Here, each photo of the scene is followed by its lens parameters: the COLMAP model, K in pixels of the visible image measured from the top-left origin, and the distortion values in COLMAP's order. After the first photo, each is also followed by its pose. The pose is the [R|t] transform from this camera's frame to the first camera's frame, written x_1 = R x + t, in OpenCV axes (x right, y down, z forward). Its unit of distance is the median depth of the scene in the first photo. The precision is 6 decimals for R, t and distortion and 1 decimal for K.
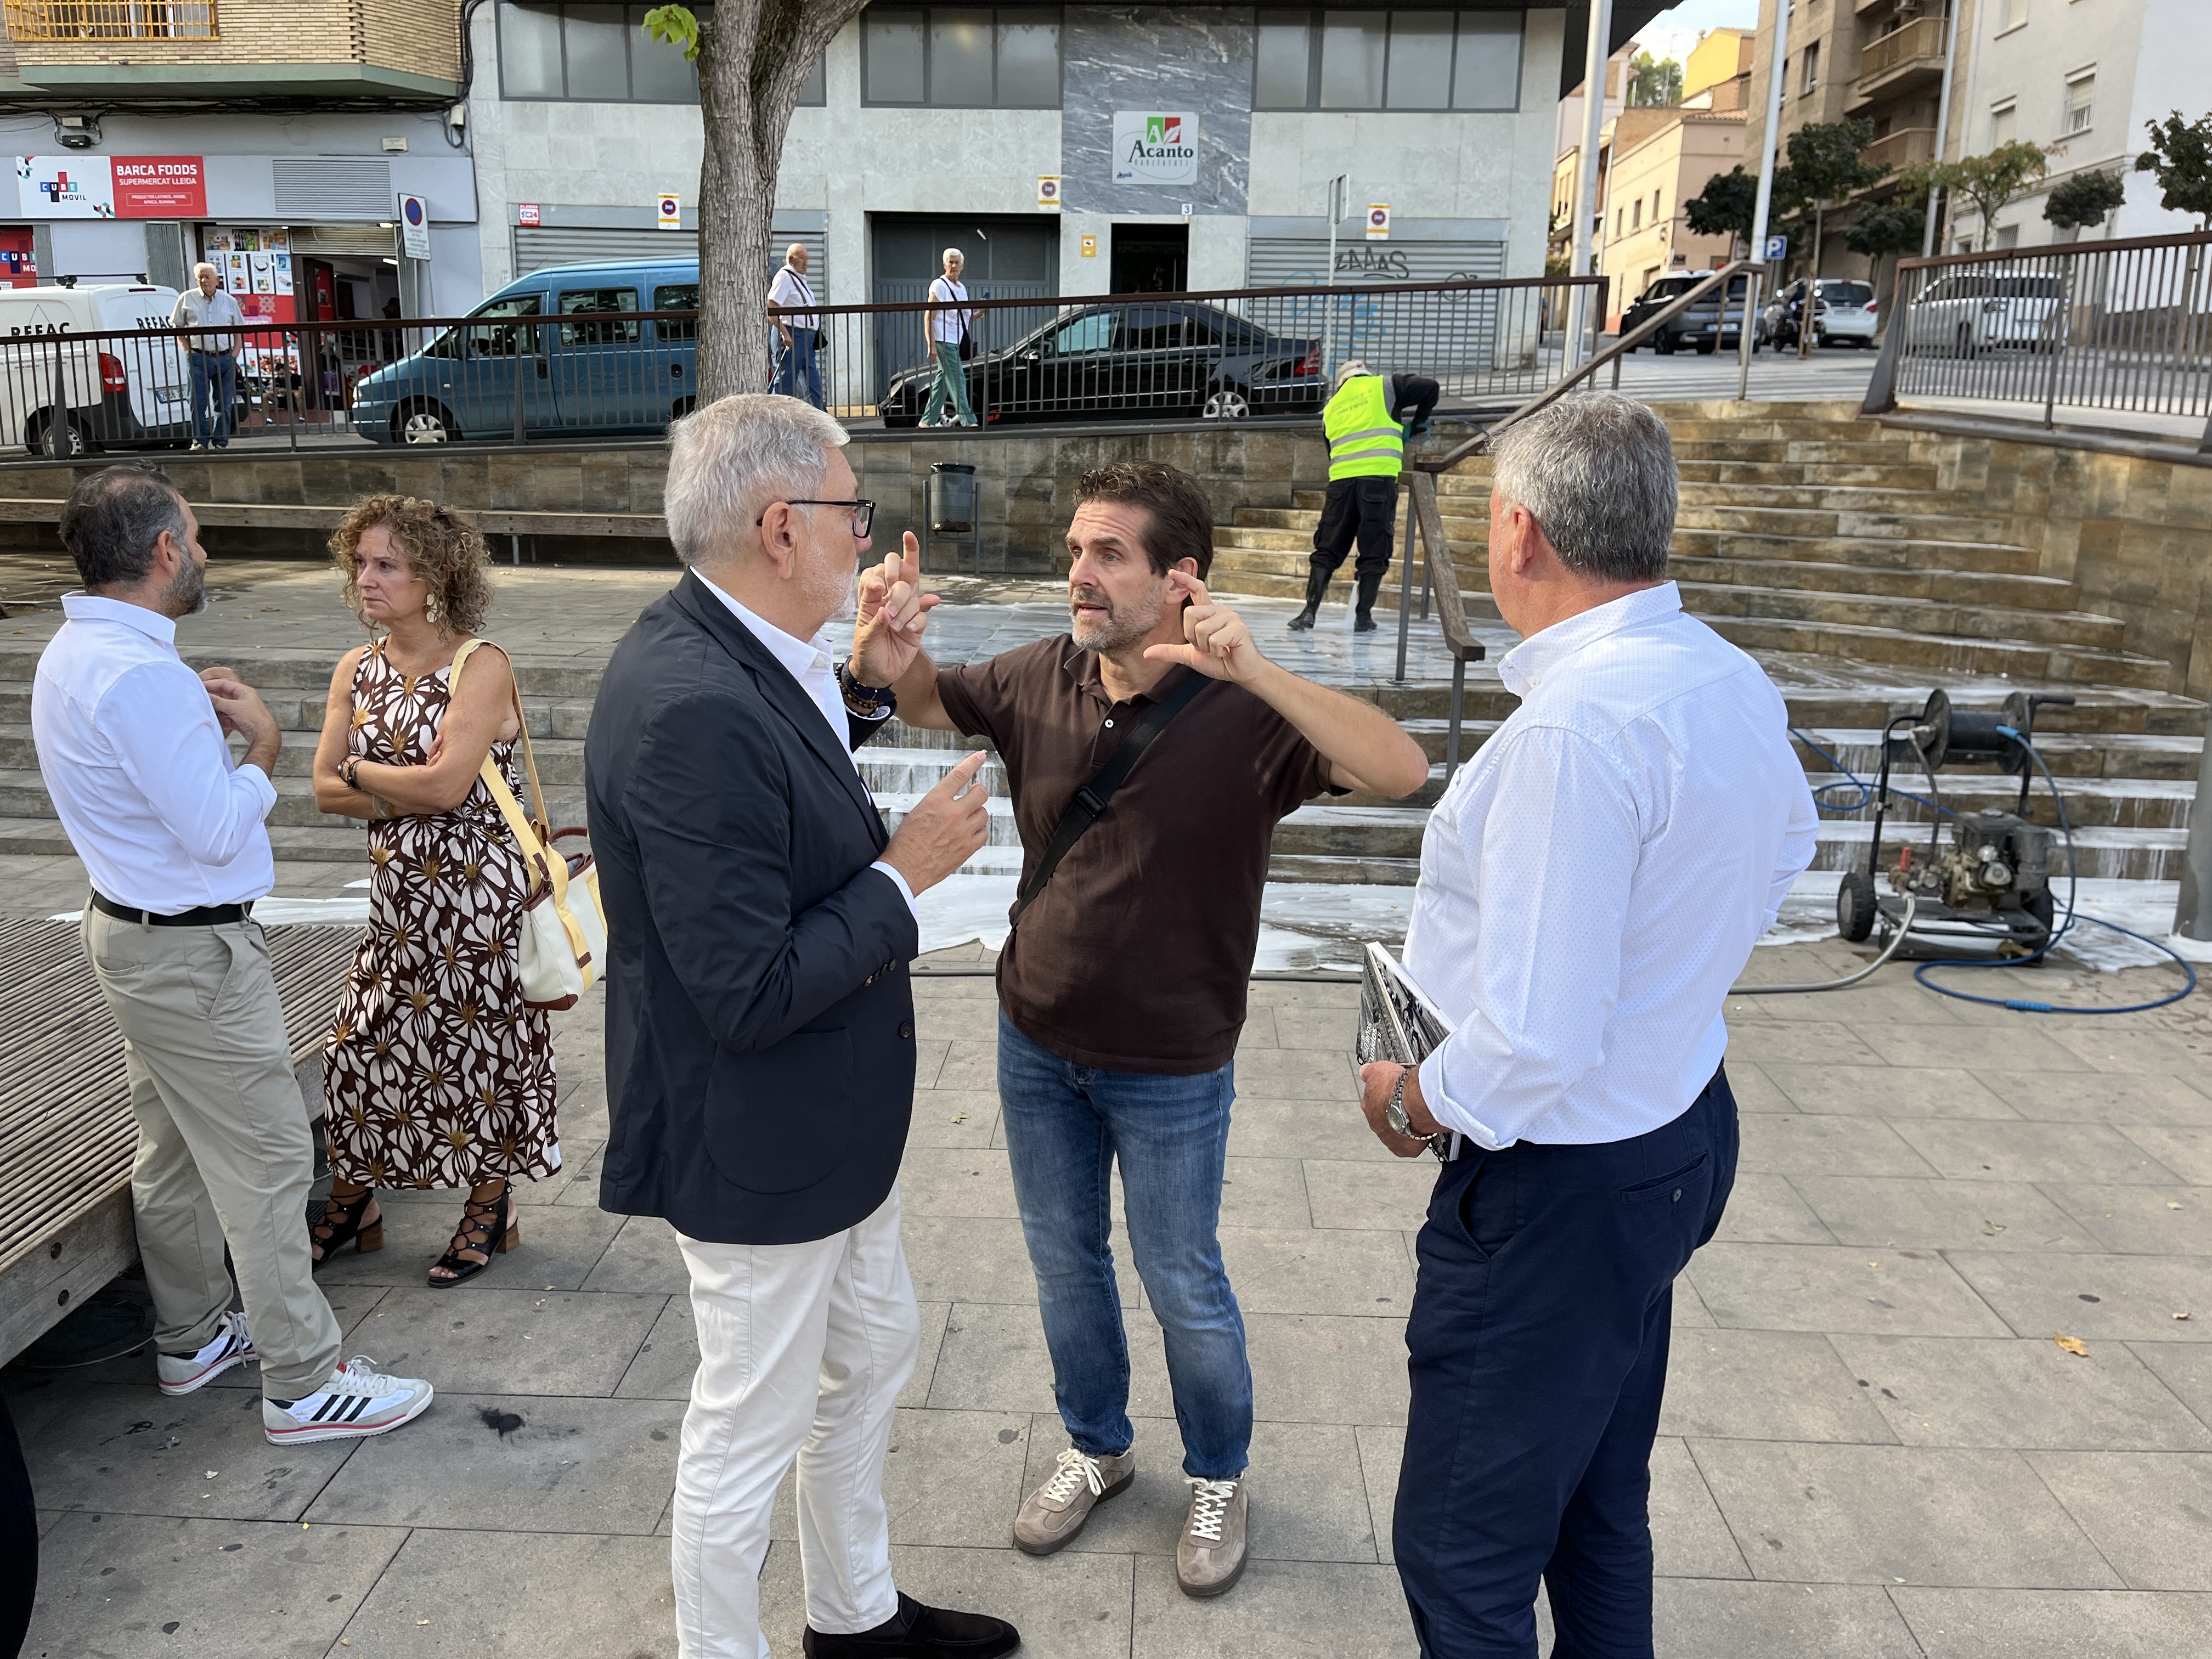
lens RADIAL K [[1658.3, 0, 1106.0], [0, 1658.3, 829.5], [0, 0, 1]] dist [0.052561, -0.088035]
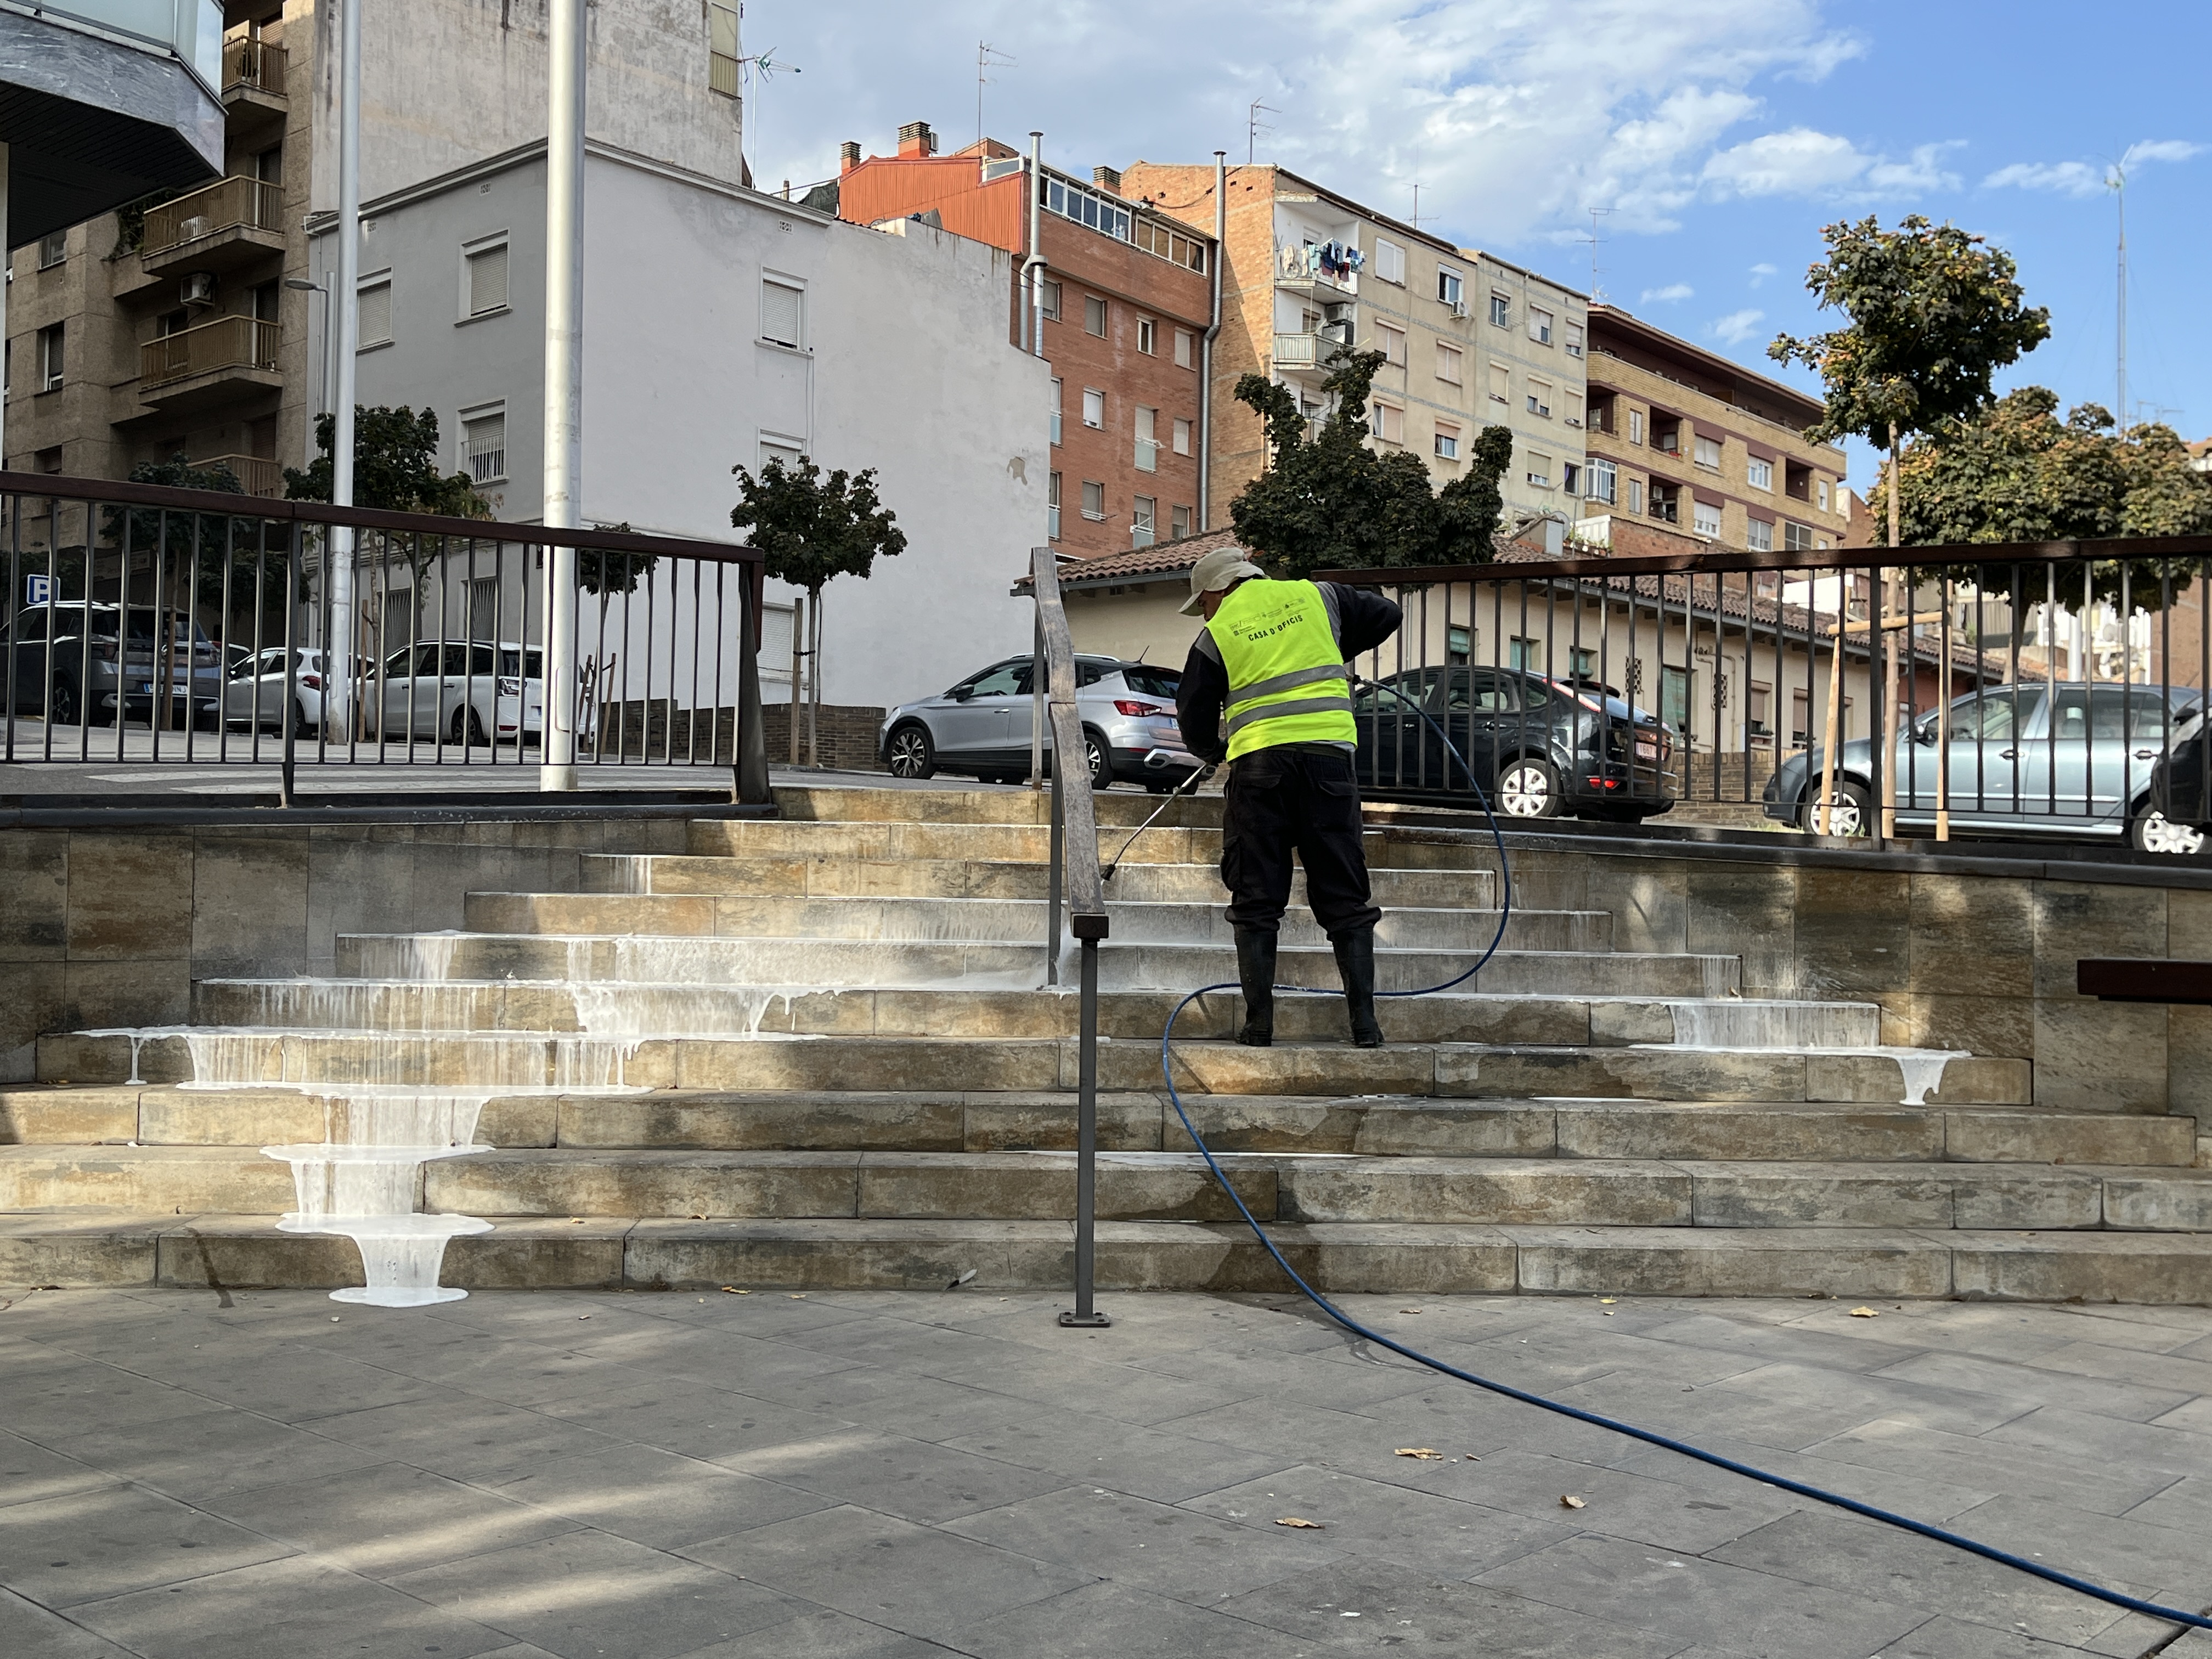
lens RADIAL K [[2240.2, 0, 1106.0], [0, 2240.2, 829.5], [0, 0, 1]] dist [-0.001785, -0.001906]
pose [[0.631133, 0.015602, 0.775518, -0.219832], [0.171782, 0.972161, -0.159358, -0.161769], [-0.756414, 0.233796, 0.610883, 0.696550]]
